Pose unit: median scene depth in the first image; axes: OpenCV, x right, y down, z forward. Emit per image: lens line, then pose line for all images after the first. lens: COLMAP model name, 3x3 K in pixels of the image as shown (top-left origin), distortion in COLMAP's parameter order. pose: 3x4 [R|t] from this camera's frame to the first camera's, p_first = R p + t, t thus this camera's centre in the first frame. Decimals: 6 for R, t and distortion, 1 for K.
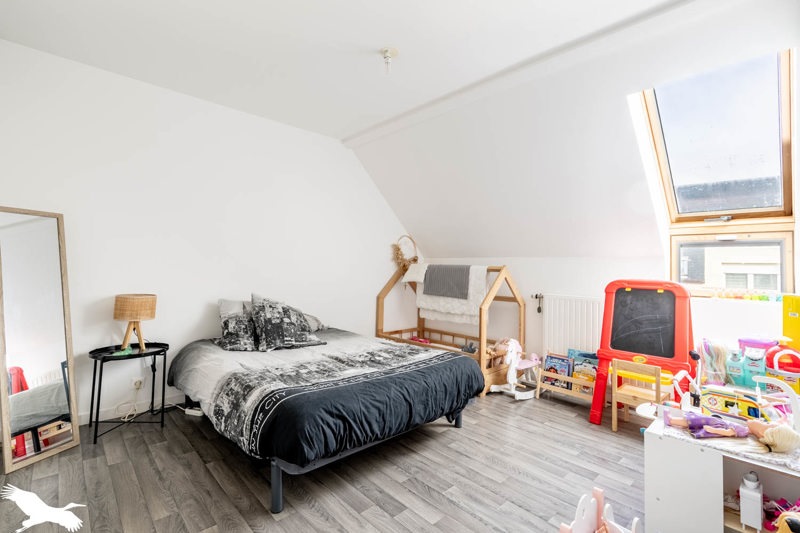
lens RADIAL K [[357.5, 0, 410.8], [0, 357.5, 253.2], [0, 0, 1]] dist [-0.003381, -0.000167]
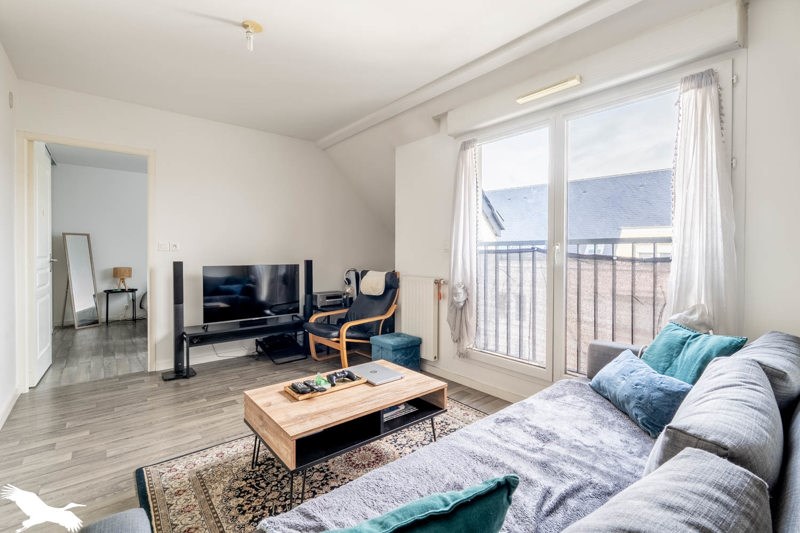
lens RADIAL K [[357.5, 0, 400.8], [0, 357.5, 259.9], [0, 0, 1]] dist [-0.003381, -0.000167]
pose [[0.997903, -0.023919, -0.060143, 1.161026], [0.027046, 0.998295, 0.051731, -0.001219], [0.058803, -0.053249, 0.996848, -1.182366]]
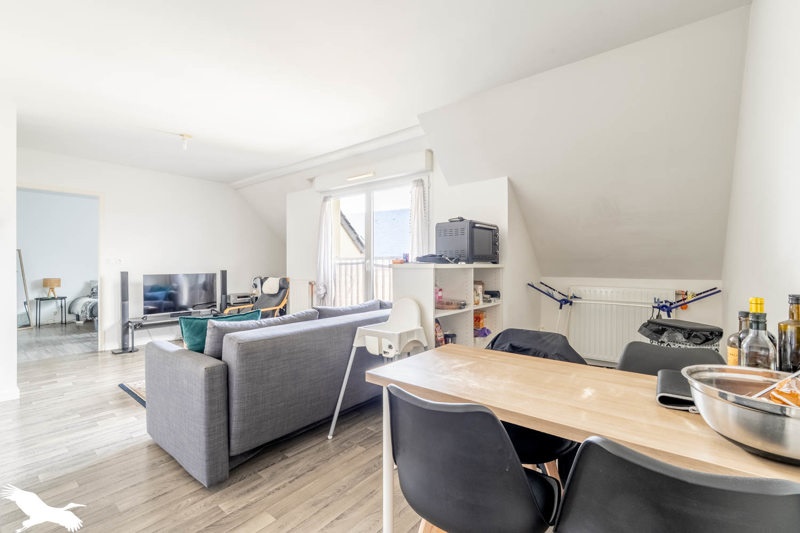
lens RADIAL K [[357.5, 0, 399.3], [0, 357.5, 267.5], [0, 0, 1]] dist [-0.003381, -0.000167]
pose [[0.990503, -0.031620, 0.133806, 1.447290], [0.025357, 0.998513, 0.048256, -0.025095], [-0.135133, -0.044405, 0.989832, -1.982830]]
